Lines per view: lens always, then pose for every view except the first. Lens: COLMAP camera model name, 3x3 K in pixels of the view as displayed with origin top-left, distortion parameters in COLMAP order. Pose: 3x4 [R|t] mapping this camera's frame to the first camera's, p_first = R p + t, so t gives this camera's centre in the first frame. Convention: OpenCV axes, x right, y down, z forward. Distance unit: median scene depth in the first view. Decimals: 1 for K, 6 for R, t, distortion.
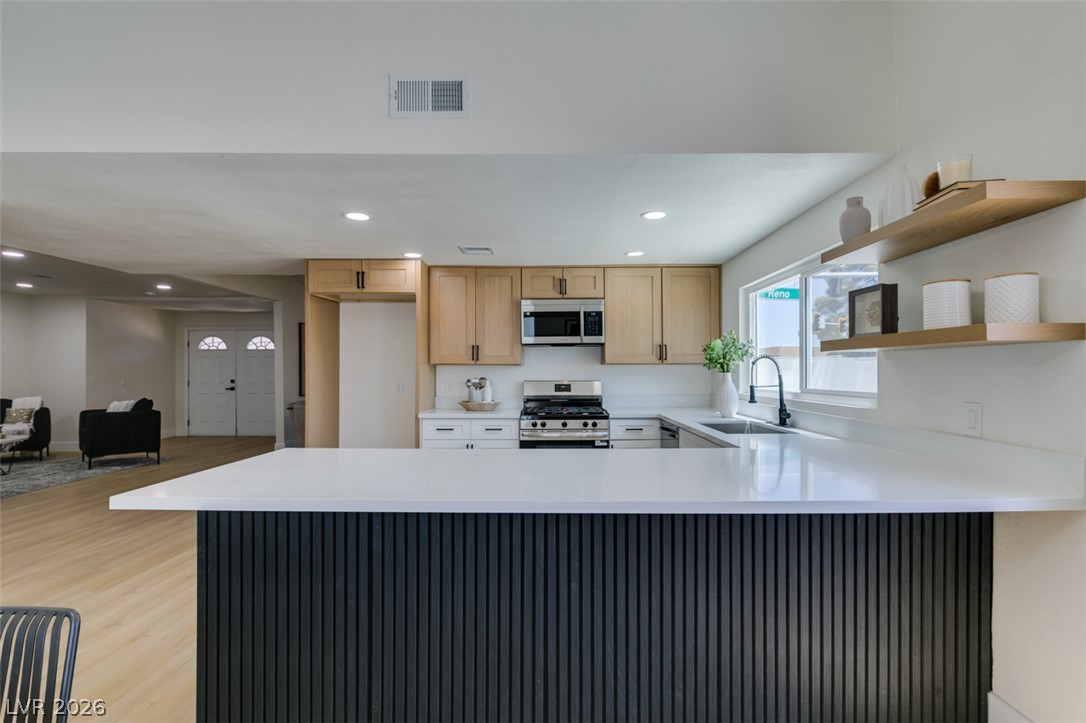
lens RADIAL K [[497.4, 0, 562.0], [0, 497.4, 368.3], [0, 0, 1]] dist [-0.001165, -0.001041]
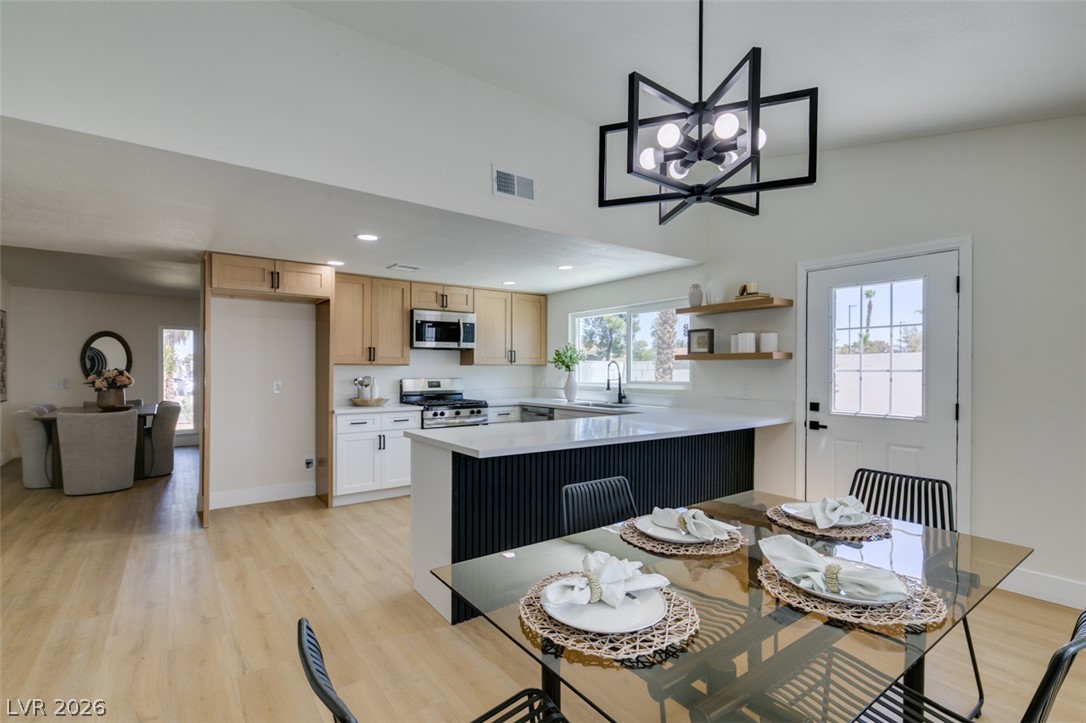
lens RADIAL K [[491.8, 0, 540.1], [0, 491.8, 371.3], [0, 0, 1]] dist [-0.000026, -0.000090]
pose [[0.812297, -0.000279, 0.583244, -0.509052], [-0.004418, 0.999968, 0.006633, -0.001090], [-0.583227, -0.007965, 0.812270, -0.116076]]
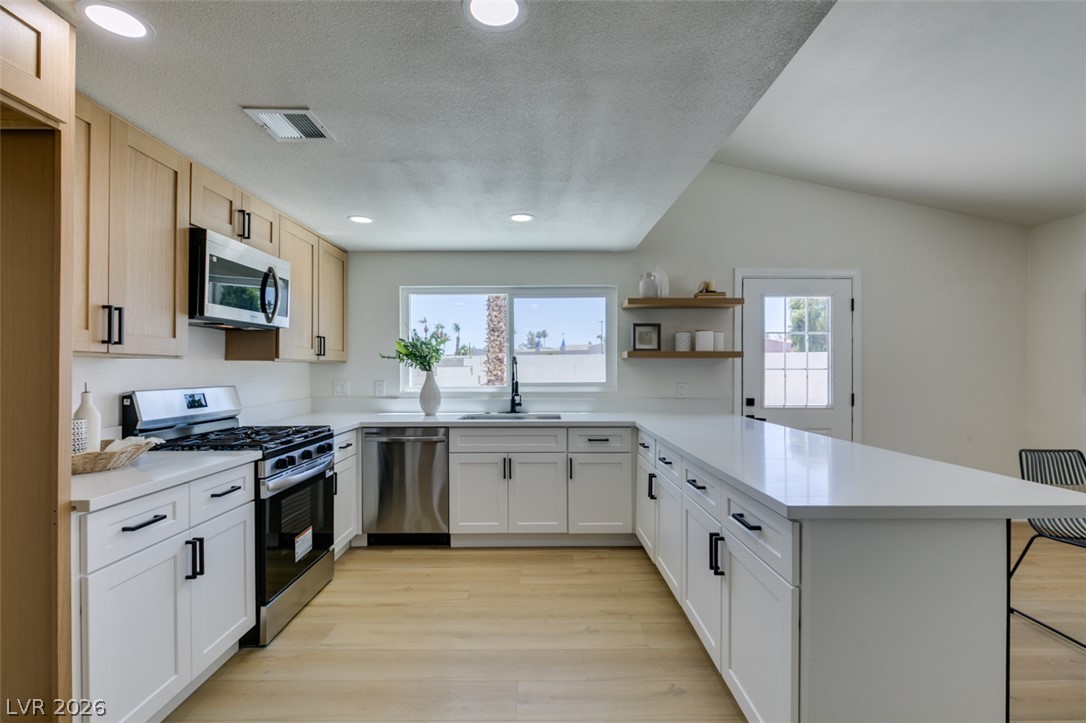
lens RADIAL K [[491.8, 0, 540.1], [0, 491.8, 371.3], [0, 0, 1]] dist [-0.000026, -0.000090]
pose [[0.021947, -0.002436, 0.999756, -0.565218], [-0.003742, 0.999990, 0.002518, 0.004292], [-0.999752, -0.003796, 0.021938, 0.640902]]
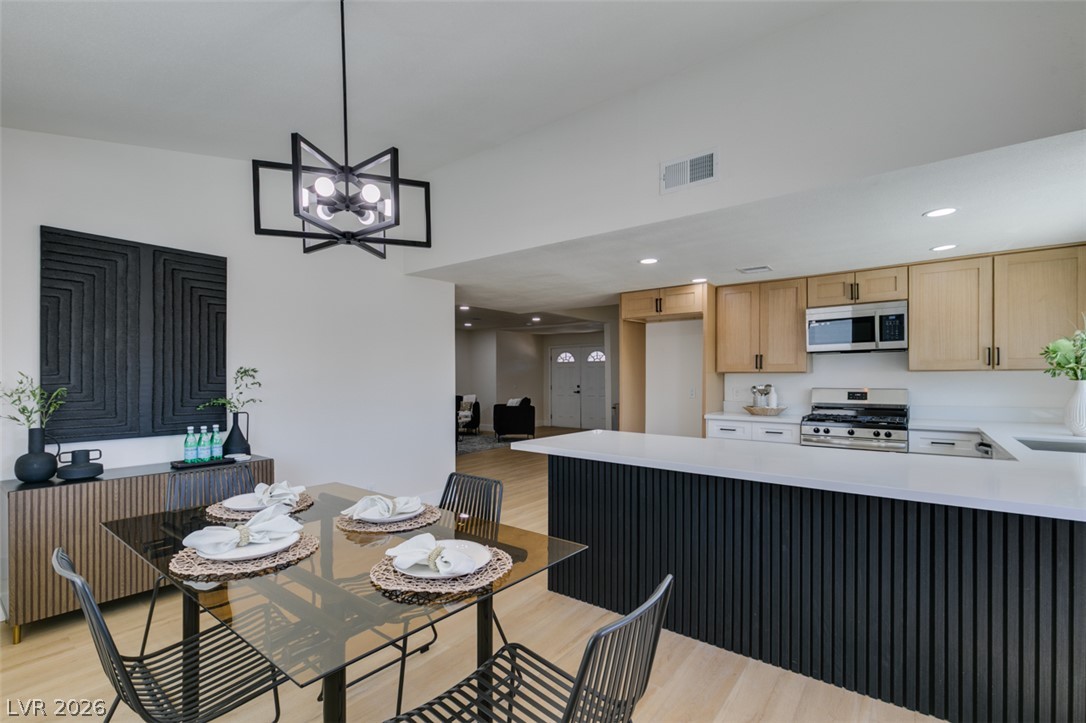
lens RADIAL K [[489.5, 0, 540.6], [0, 489.5, 383.4], [0, 0, 1]] dist [-0.000343, -0.000267]
pose [[0.783474, 0.006319, -0.621392, 0.116292], [0.003374, 0.999890, 0.014422, -0.000591], [0.621415, -0.013395, 0.783367, -0.134490]]
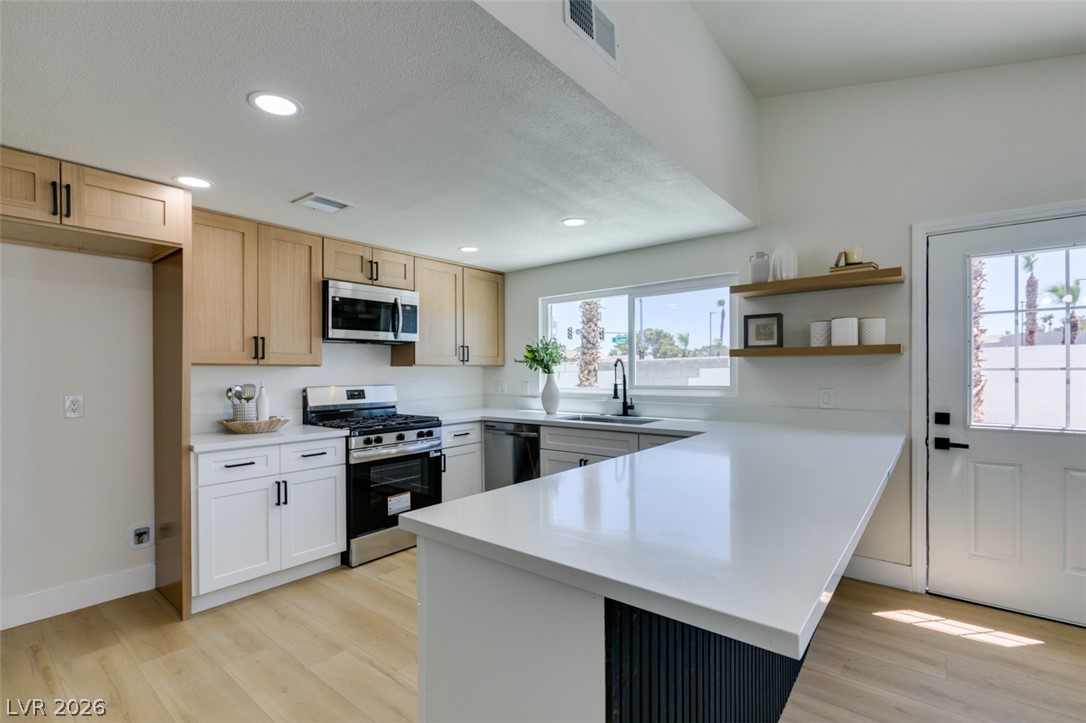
lens RADIAL K [[487.4, 0, 539.1], [0, 487.4, 373.1], [0, 0, 1]] dist [-0.000952, -0.000497]
pose [[0.645856, -0.005288, 0.763441, -0.436210], [0.002433, 0.999985, 0.004868, 0.001528], [-0.763455, -0.001287, 0.645859, 0.271220]]
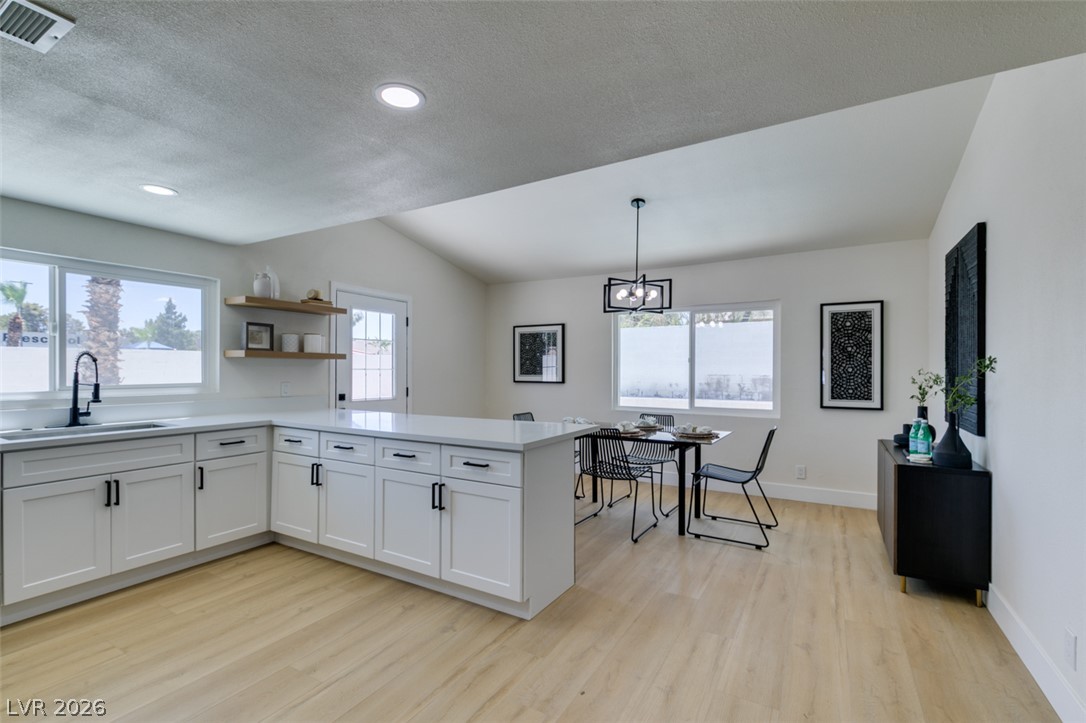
lens RADIAL K [[487.1, 0, 541.3], [0, 487.1, 370.1], [0, 0, 1]] dist [0.000504, -0.000223]
pose [[-0.850602, -0.002632, 0.525804, -0.568965], [-0.005485, 0.999977, -0.003869, 0.004931], [-0.525781, -0.006175, -0.850597, 0.937161]]
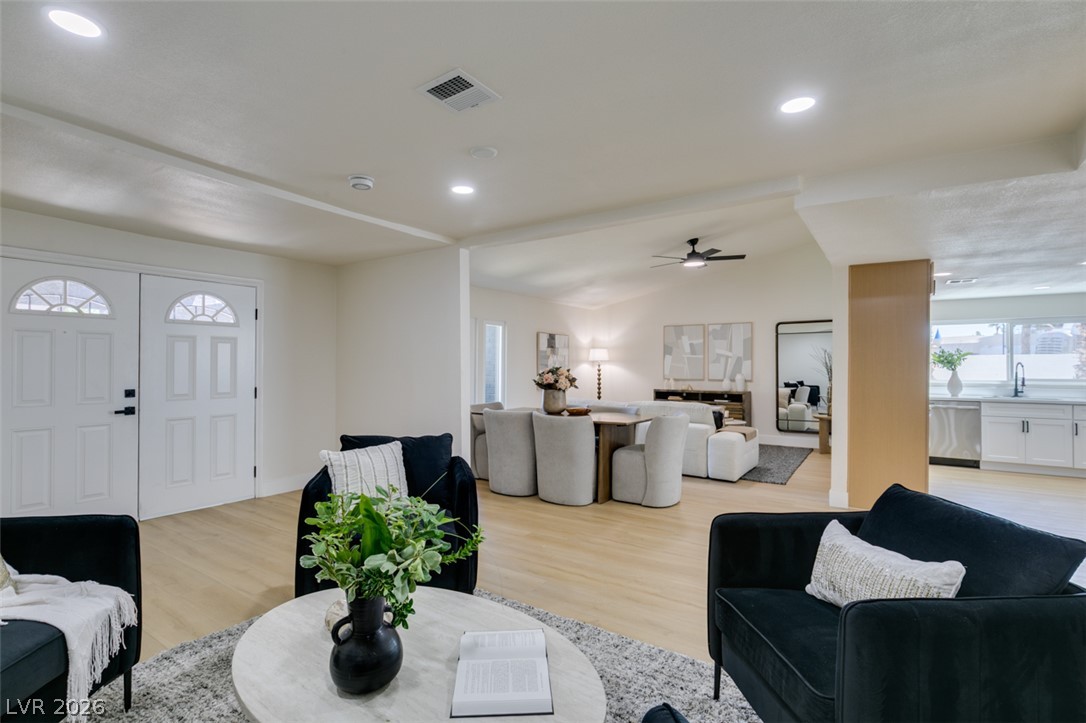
lens RADIAL K [[511.5, 0, 543.0], [0, 511.5, 361.5], [0, 0, 1]] dist [0.002038, 0.000591]
pose [[0.575459, 0.009756, 0.817772, -1.699542], [-0.008189, 0.999947, -0.006166, -0.001724], [-0.817789, -0.003149, 0.575509, 0.976029]]
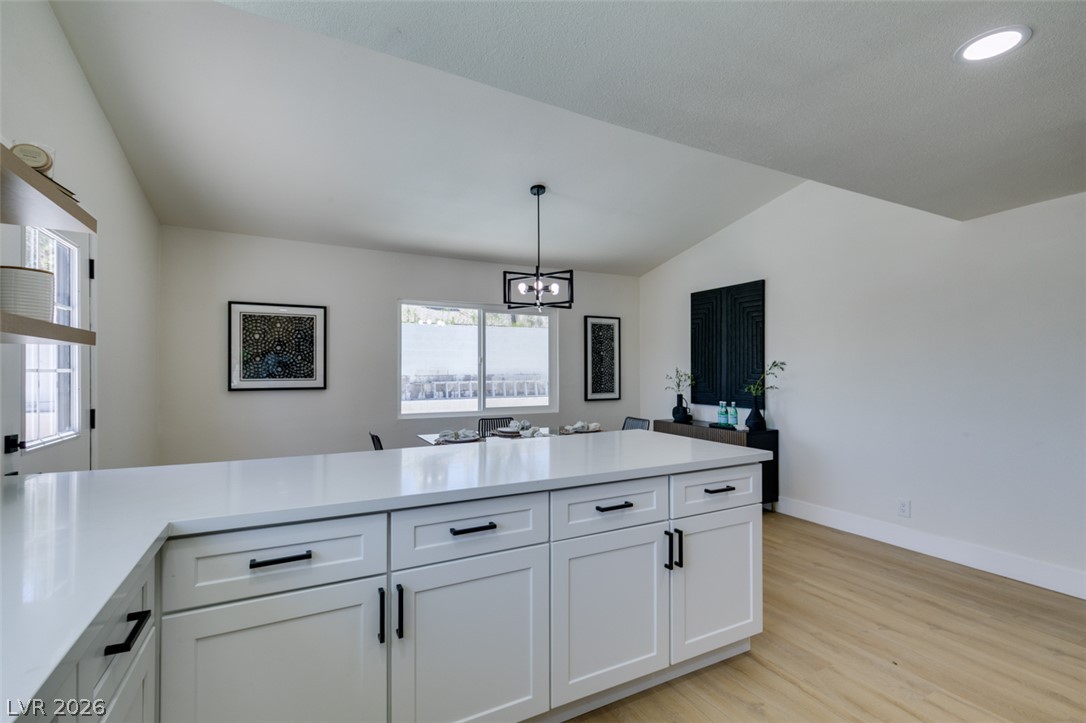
lens RADIAL K [[487.4, 0, 539.1], [0, 487.4, 373.1], [0, 0, 1]] dist [-0.000952, -0.000497]
pose [[-0.895700, 0.003916, -0.444642, 0.126532], [0.003814, 0.999992, 0.001124, 0.004235], [0.444643, -0.000689, -0.895708, 0.823672]]
